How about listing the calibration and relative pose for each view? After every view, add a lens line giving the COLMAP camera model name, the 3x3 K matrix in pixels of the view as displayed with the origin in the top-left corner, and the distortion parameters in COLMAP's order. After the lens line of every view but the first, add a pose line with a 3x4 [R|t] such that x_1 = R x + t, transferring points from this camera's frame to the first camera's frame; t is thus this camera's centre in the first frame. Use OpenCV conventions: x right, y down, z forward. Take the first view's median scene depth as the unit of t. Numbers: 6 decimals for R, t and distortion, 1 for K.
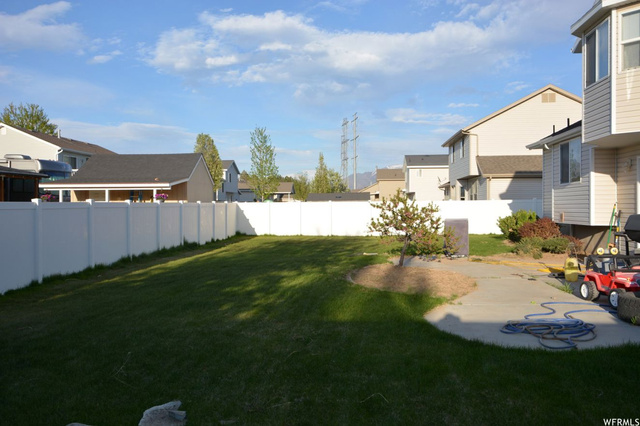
lens RADIAL K [[519.8, 0, 320.8], [0, 519.8, 213.6], [0, 0, 1]] dist [0.055964, -0.046778]
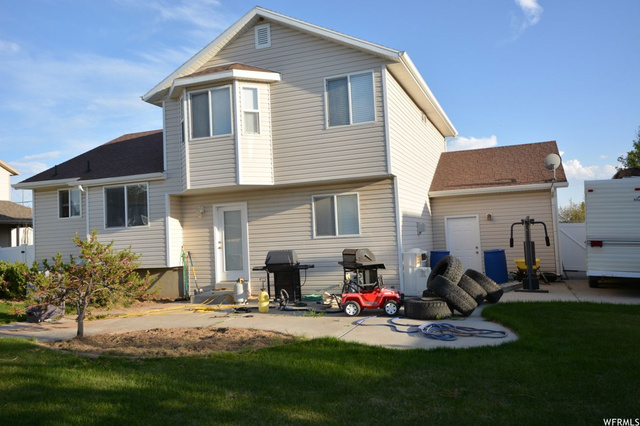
lens RADIAL K [[519.8, 0, 320.5], [0, 519.8, 213.8], [0, 0, 1]] dist [0.055964, -0.046778]
pose [[0.288535, 0.038320, 0.956702, -0.325226], [0.055523, 0.996848, -0.056674, -0.006350], [-0.955858, 0.069471, 0.285498, 0.323747]]
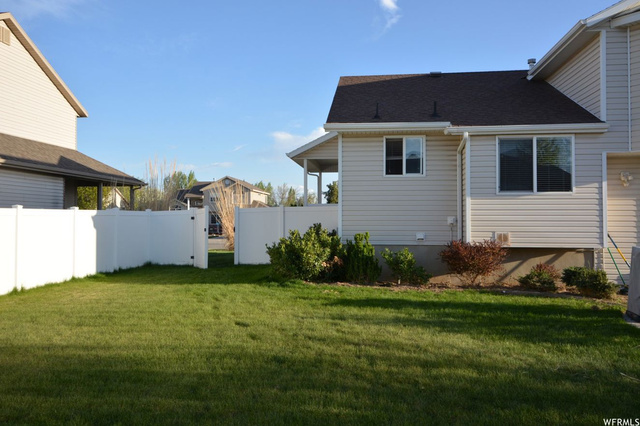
lens RADIAL K [[519.8, 0, 319.1], [0, 519.8, 211.7], [0, 0, 1]] dist [0.055964, -0.046778]
pose [[0.037576, 0.021154, 0.999070, -0.250376], [0.008919, 0.999729, -0.021504, -0.015670], [-0.999254, 0.009718, 0.037377, 1.126271]]
